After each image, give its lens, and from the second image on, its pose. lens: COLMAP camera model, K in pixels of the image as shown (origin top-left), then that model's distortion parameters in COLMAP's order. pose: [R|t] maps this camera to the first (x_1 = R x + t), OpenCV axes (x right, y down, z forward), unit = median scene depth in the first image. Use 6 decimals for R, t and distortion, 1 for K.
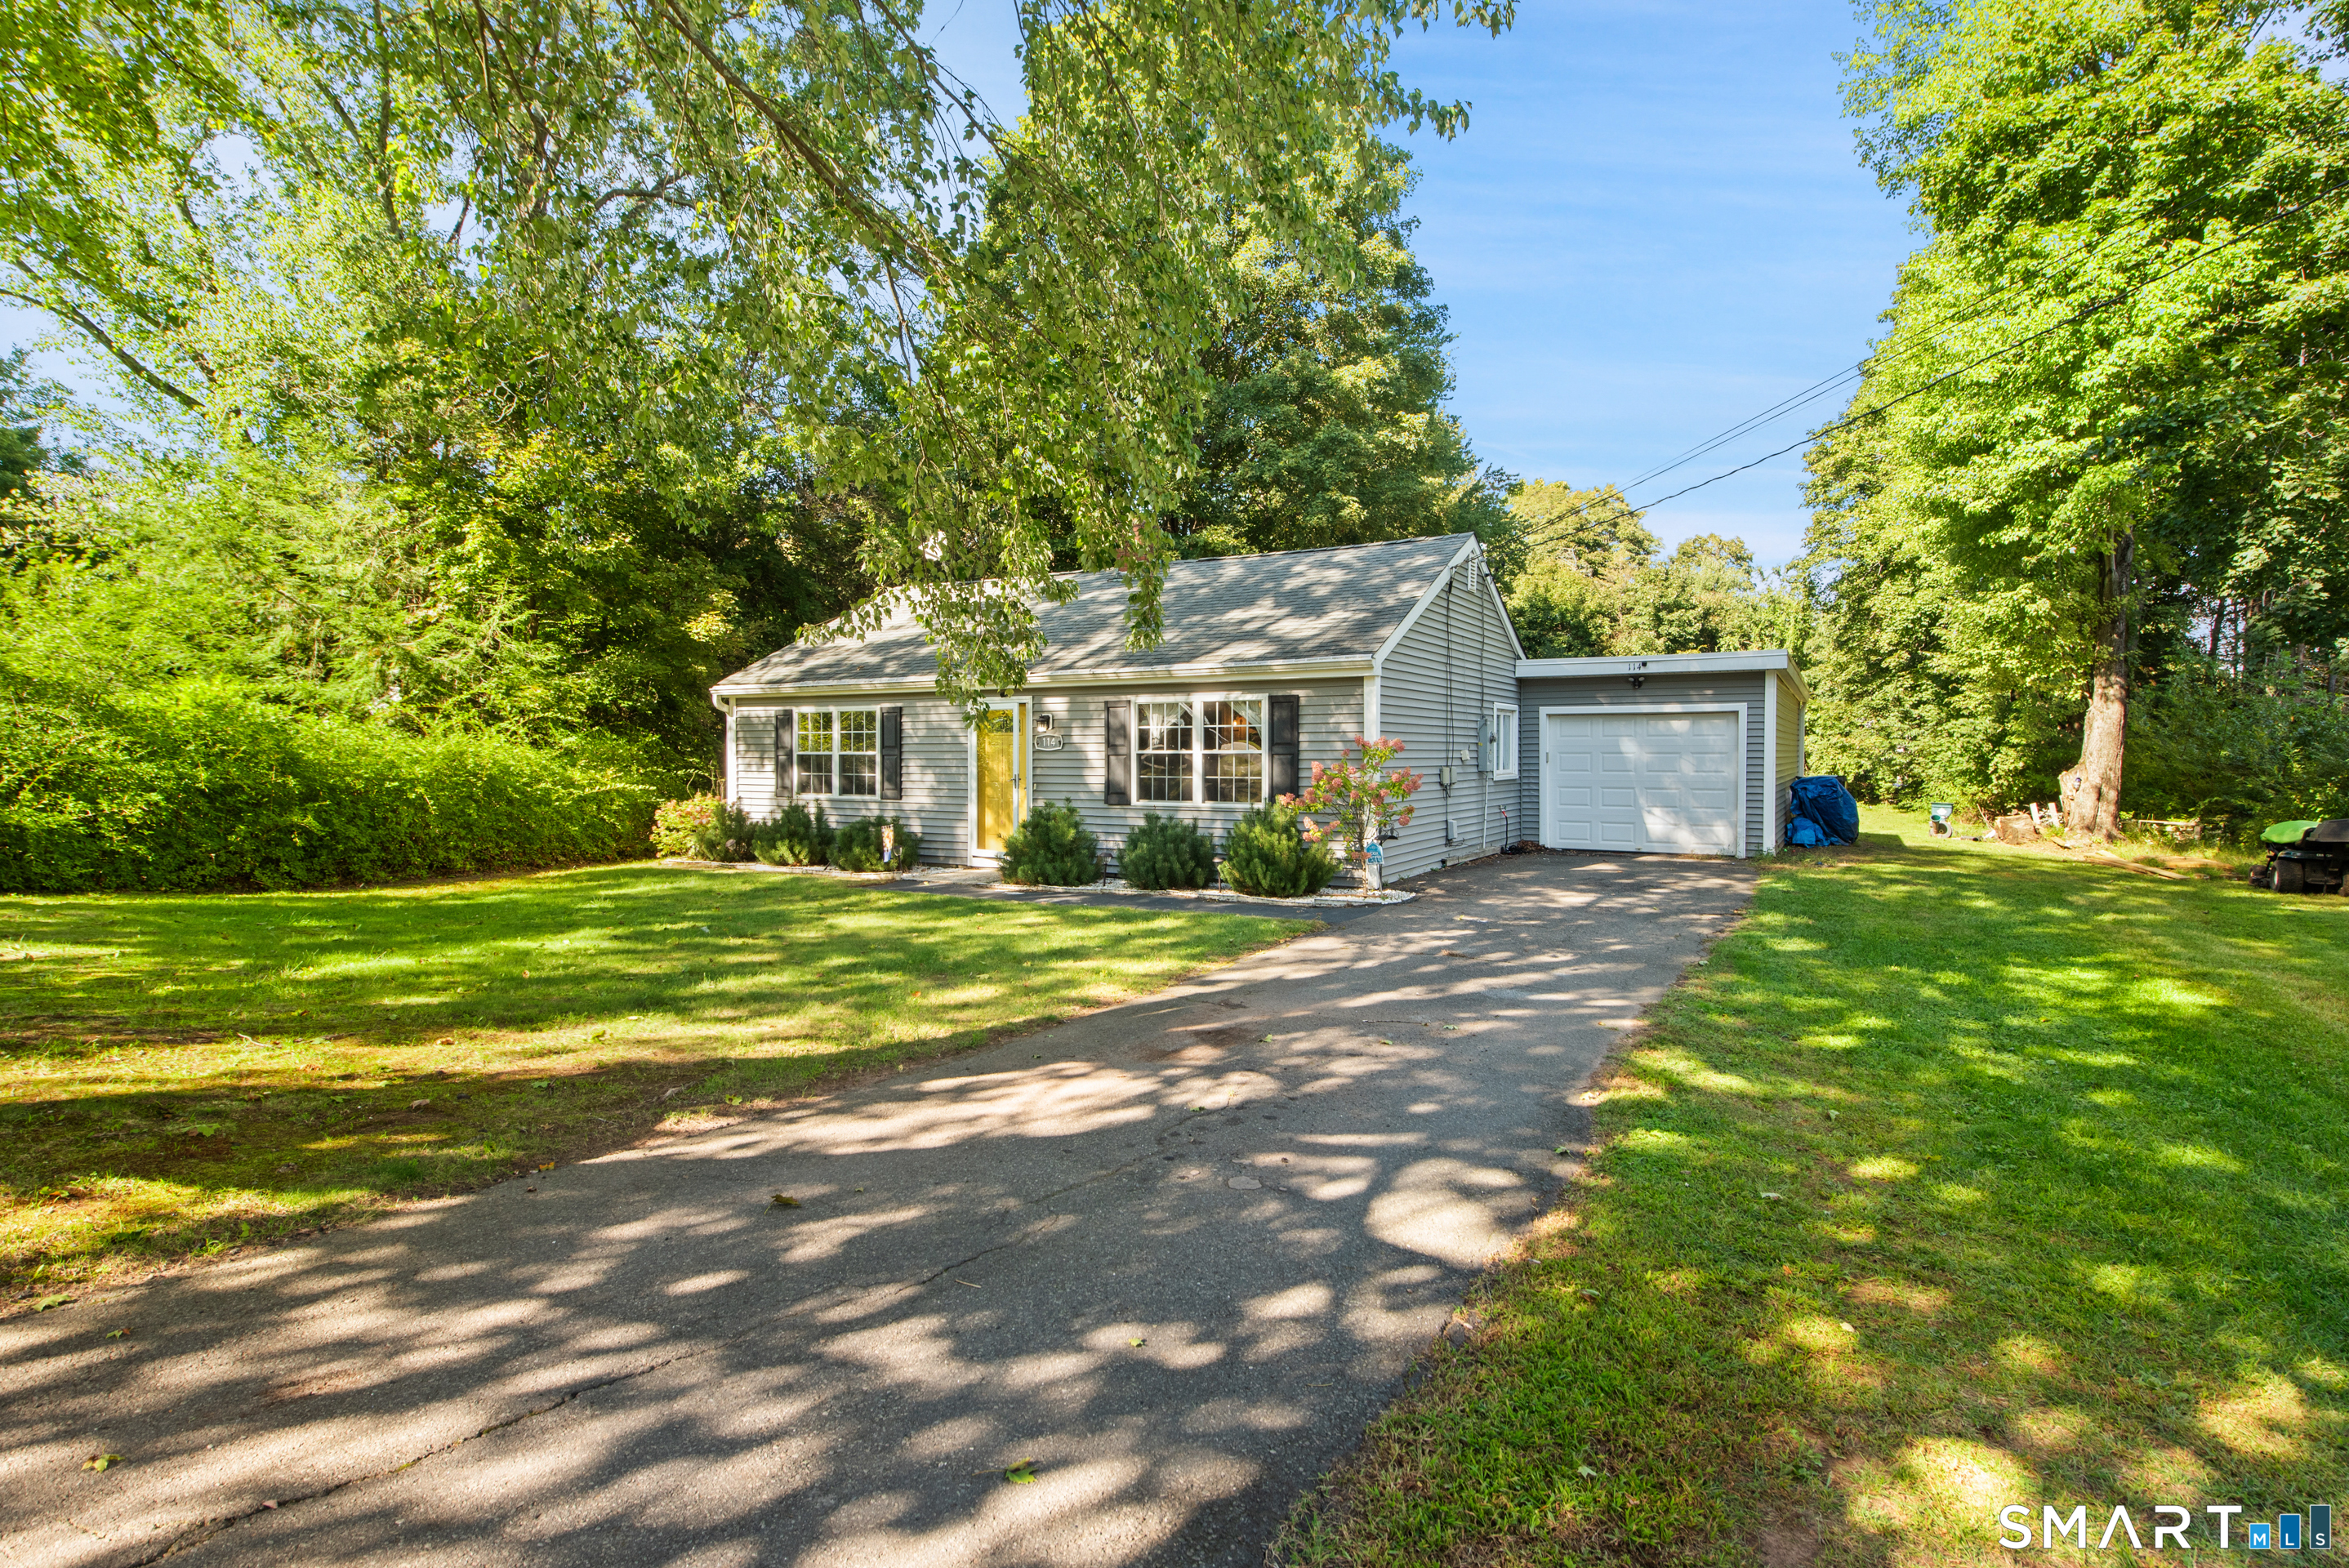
lens RADIAL K [[1155.3, 0, 1177.7], [0, 1155.3, 767.0], [0, 0, 1]] dist [-0.002662, -0.000087]
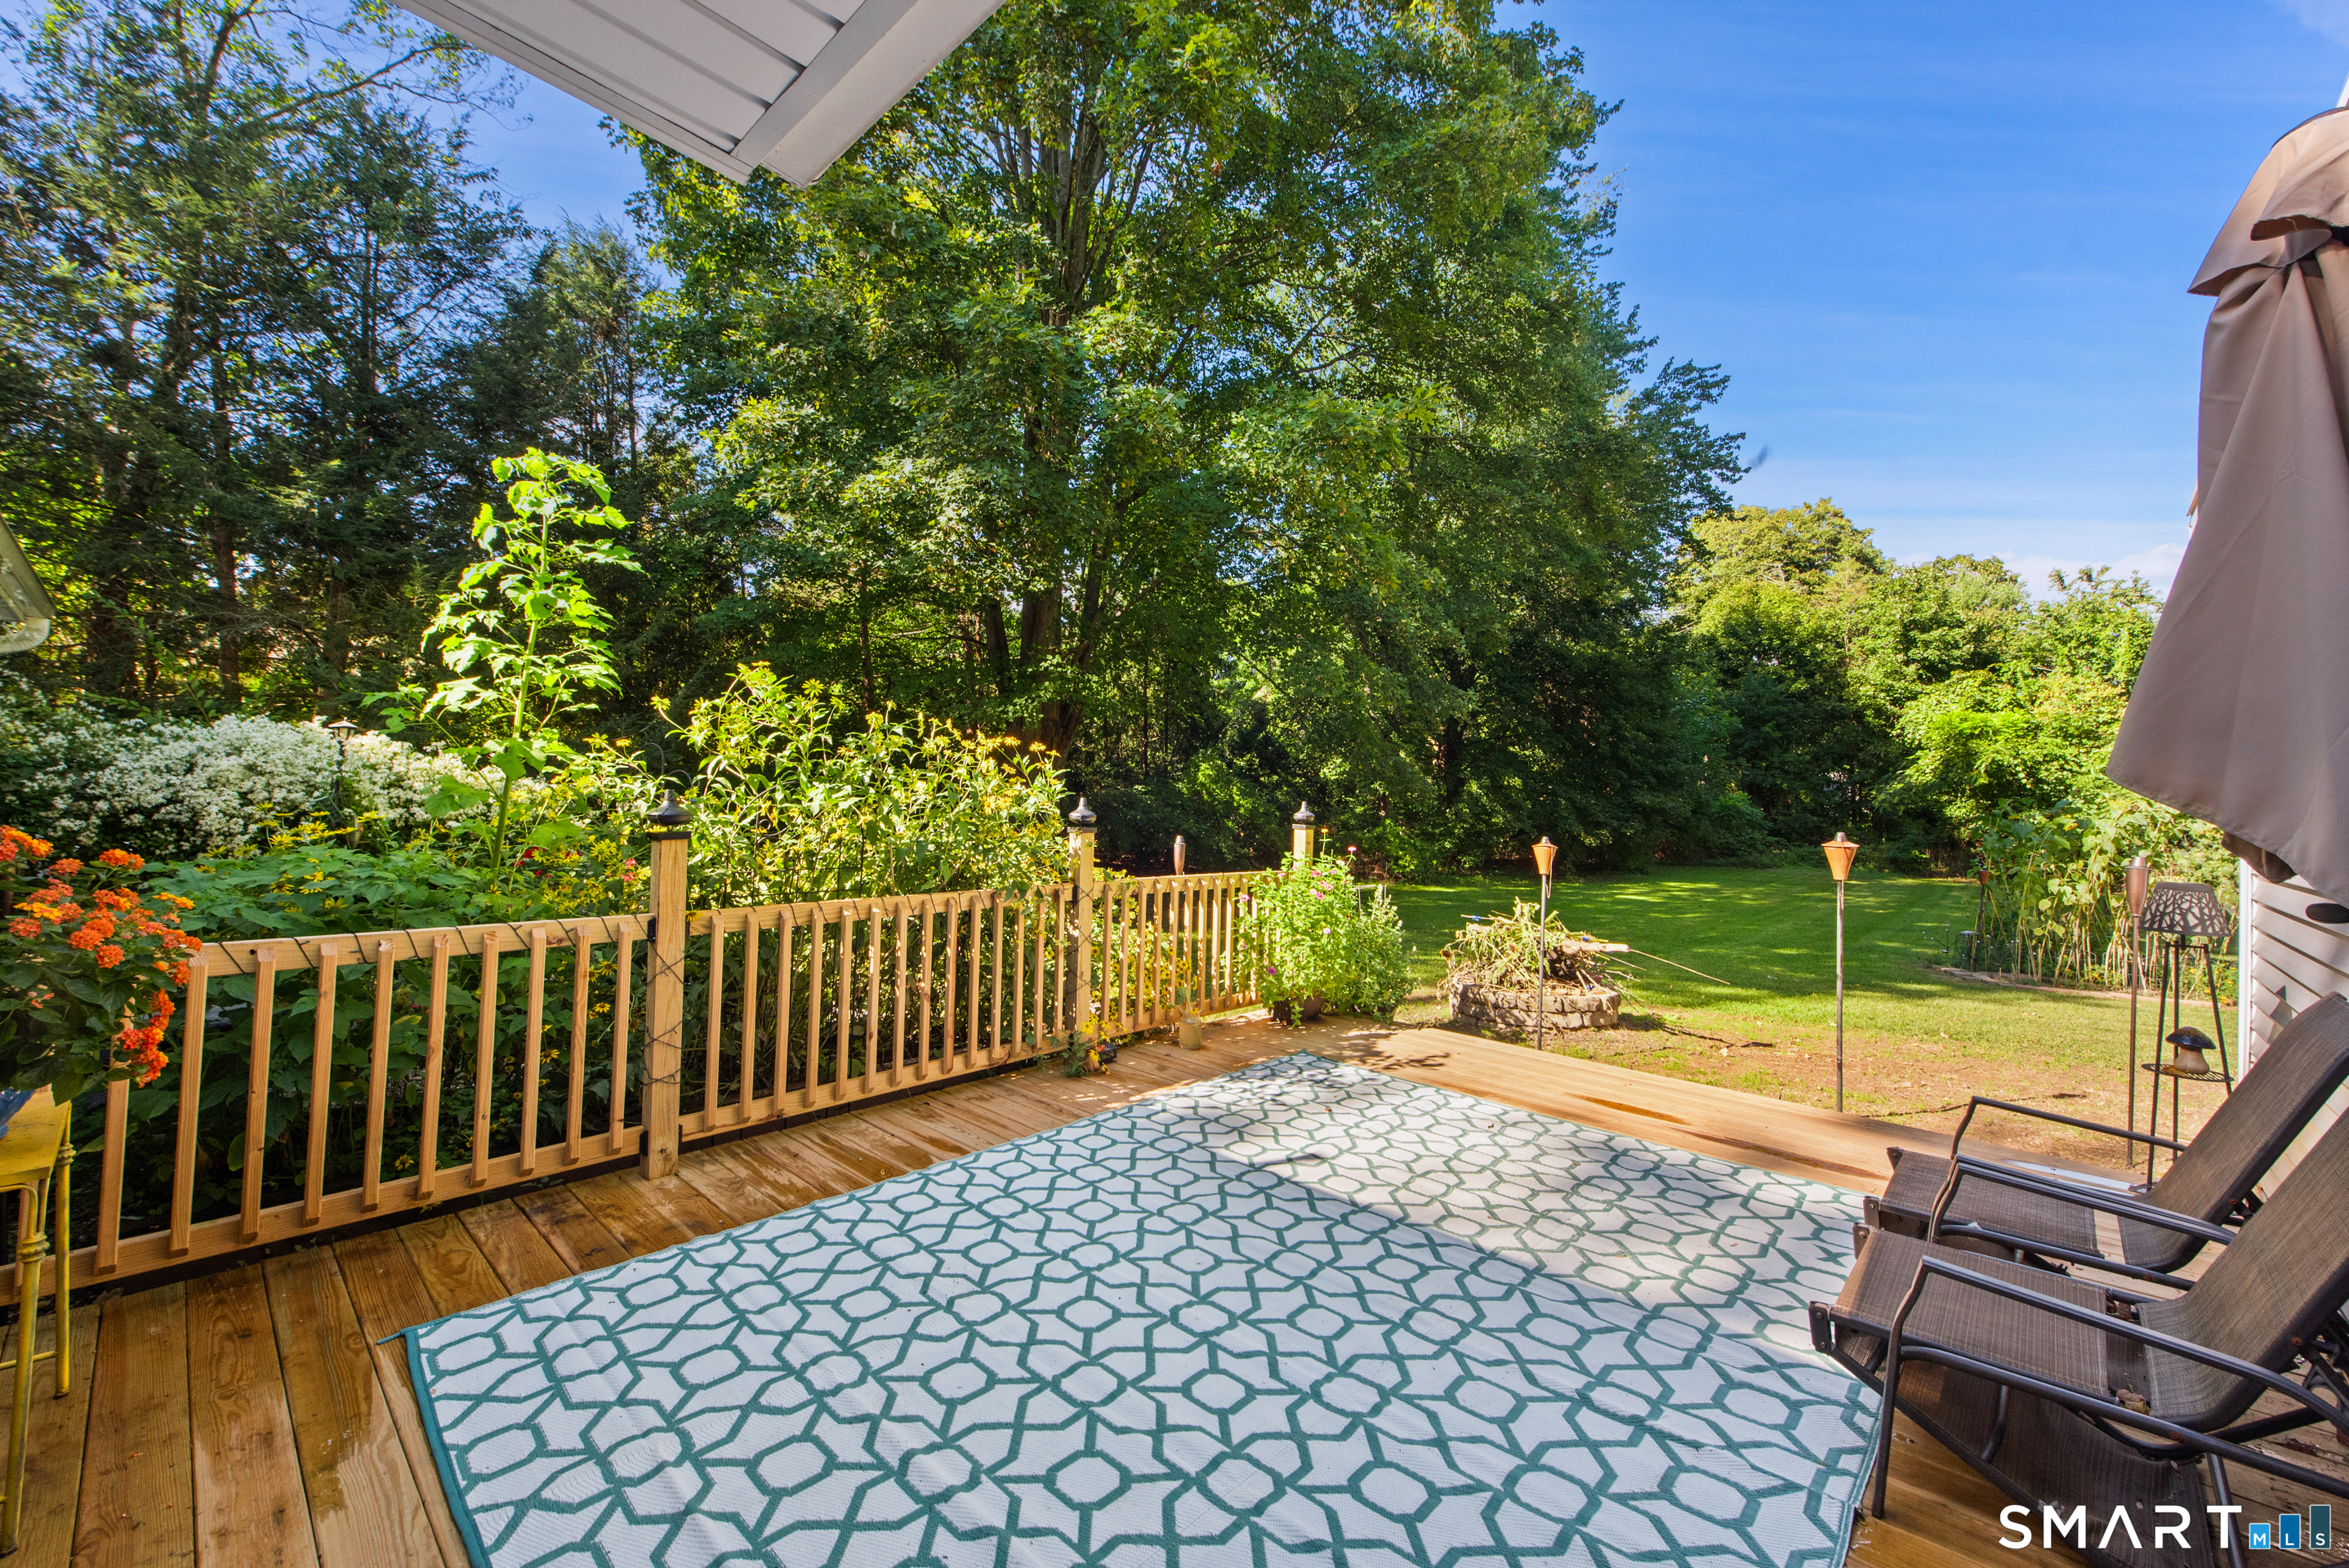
lens RADIAL K [[926.1, 0, 1173.1], [0, 926.1, 772.7], [0, 0, 1]] dist [0.007177, -0.001762]
pose [[0.973583, 0.017584, -0.227657, 0.077729], [-0.026812, 0.998937, -0.037503, -0.001581], [0.226755, 0.042616, 0.973019, 0.281892]]
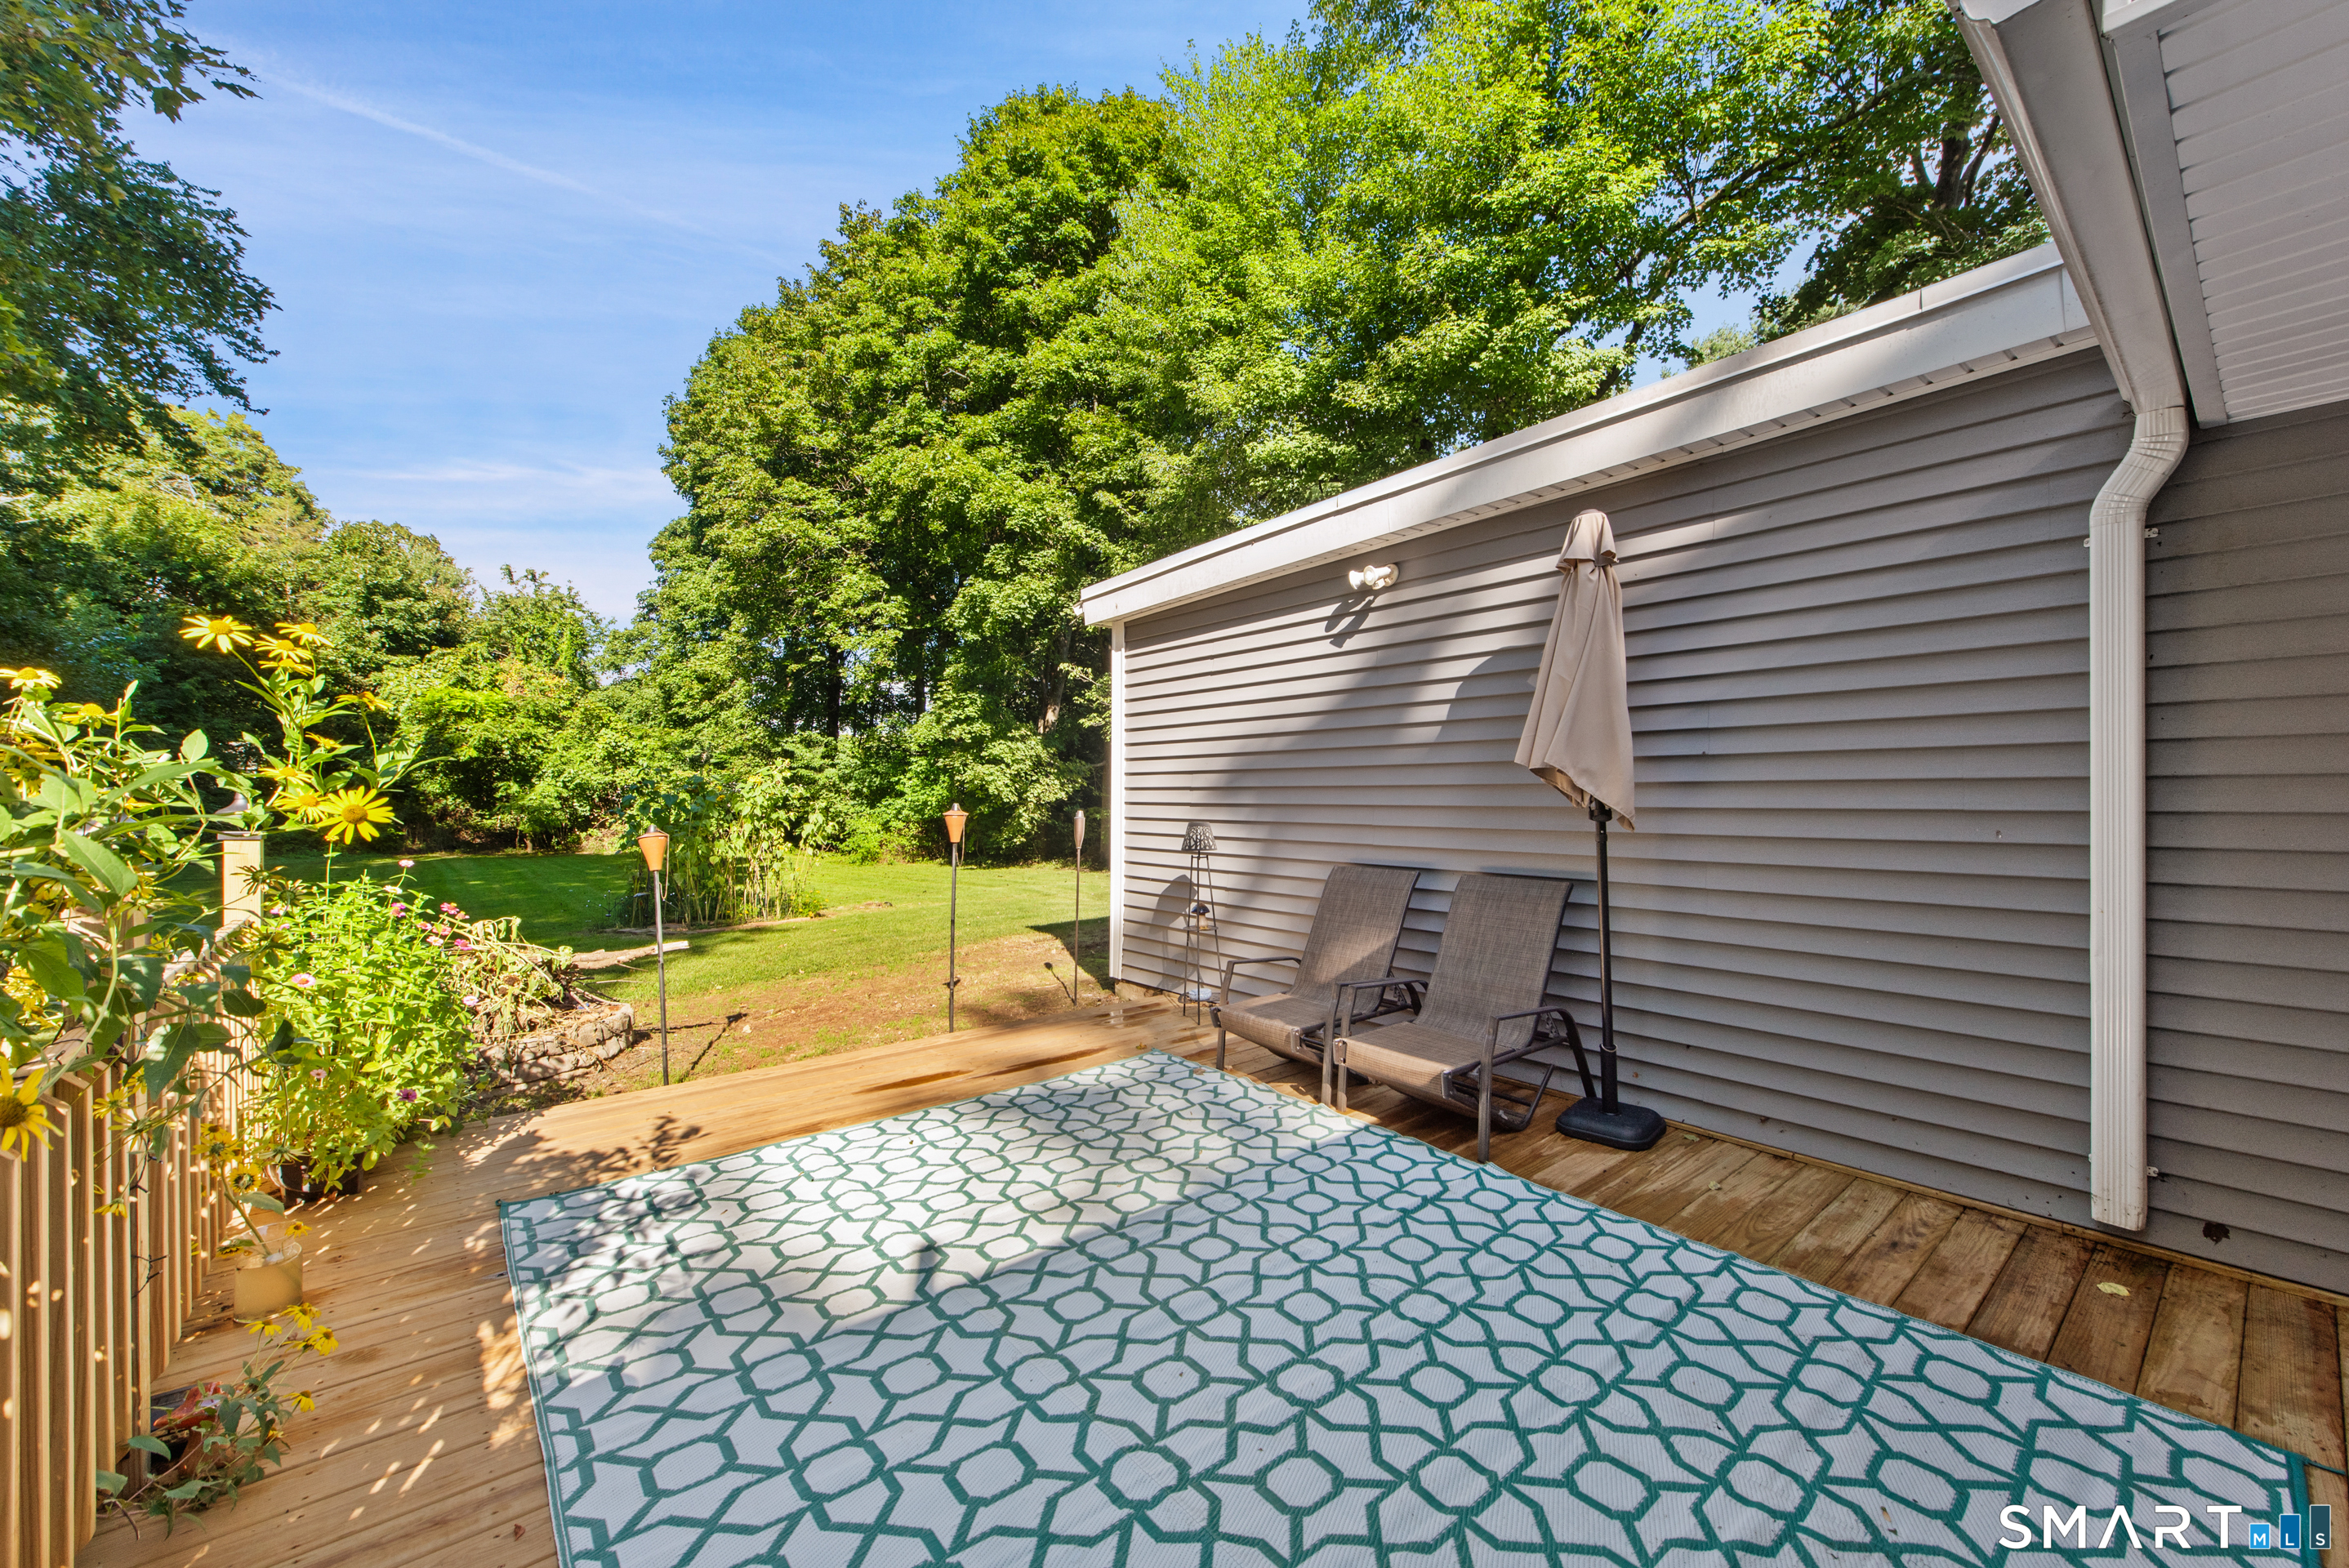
lens RADIAL K [[926.1, 0, 1212.1], [0, 926.1, 780.0], [0, 0, 1]] dist [0.007177, -0.001762]
pose [[0.331211, 0.010764, 0.943495, 0.040120], [0.013185, 0.999784, -0.016035, -0.001316], [-0.943465, 0.017751, 0.330998, 0.310988]]
